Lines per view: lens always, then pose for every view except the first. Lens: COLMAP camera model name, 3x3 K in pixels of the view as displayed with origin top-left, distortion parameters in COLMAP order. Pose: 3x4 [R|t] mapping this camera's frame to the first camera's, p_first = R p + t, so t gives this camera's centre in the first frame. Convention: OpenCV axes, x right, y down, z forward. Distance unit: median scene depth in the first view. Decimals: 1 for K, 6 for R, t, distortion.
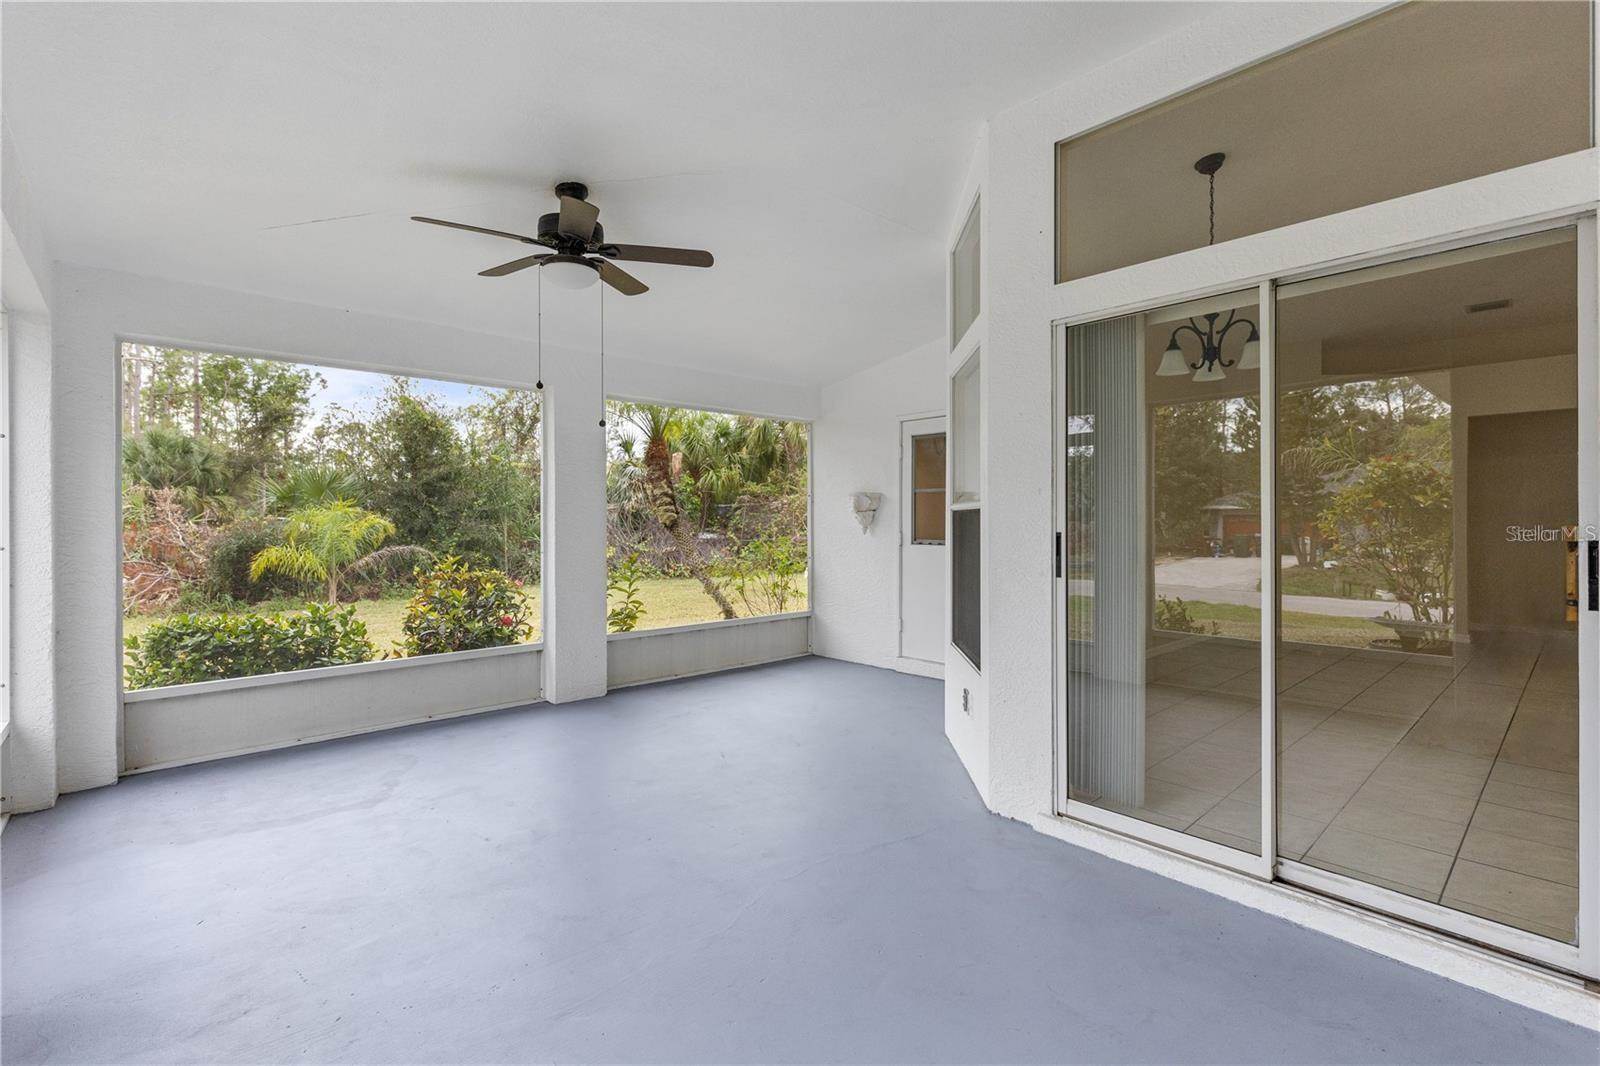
lens RADIAL K [[727.8, 0, 801.5], [0, 727.8, 526.6], [0, 0, 1]] dist [-0.002754, 0.000060]
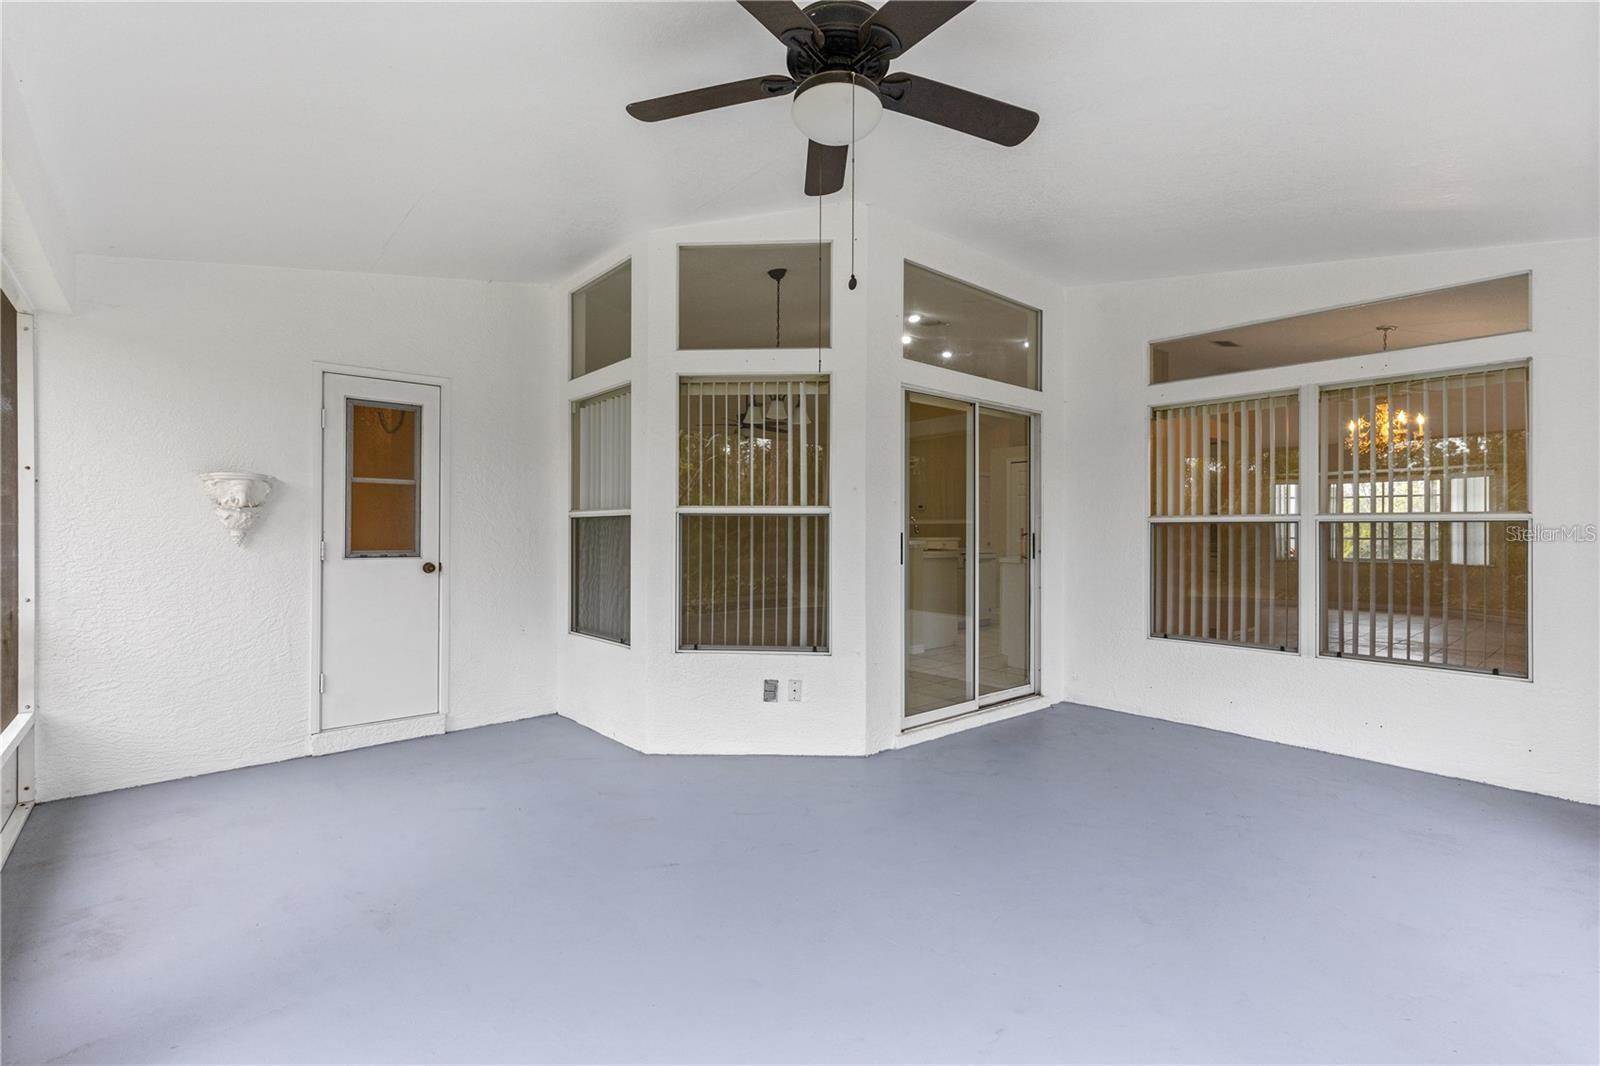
lens RADIAL K [[727.8, 0, 801.0], [0, 727.8, 530.9], [0, 0, 1]] dist [-0.002754, 0.000060]
pose [[0.022237, 0.002594, 0.999749, -0.510617], [0.006477, 0.999975, -0.002739, 0.003409], [-0.999732, 0.006536, 0.022219, 0.555675]]
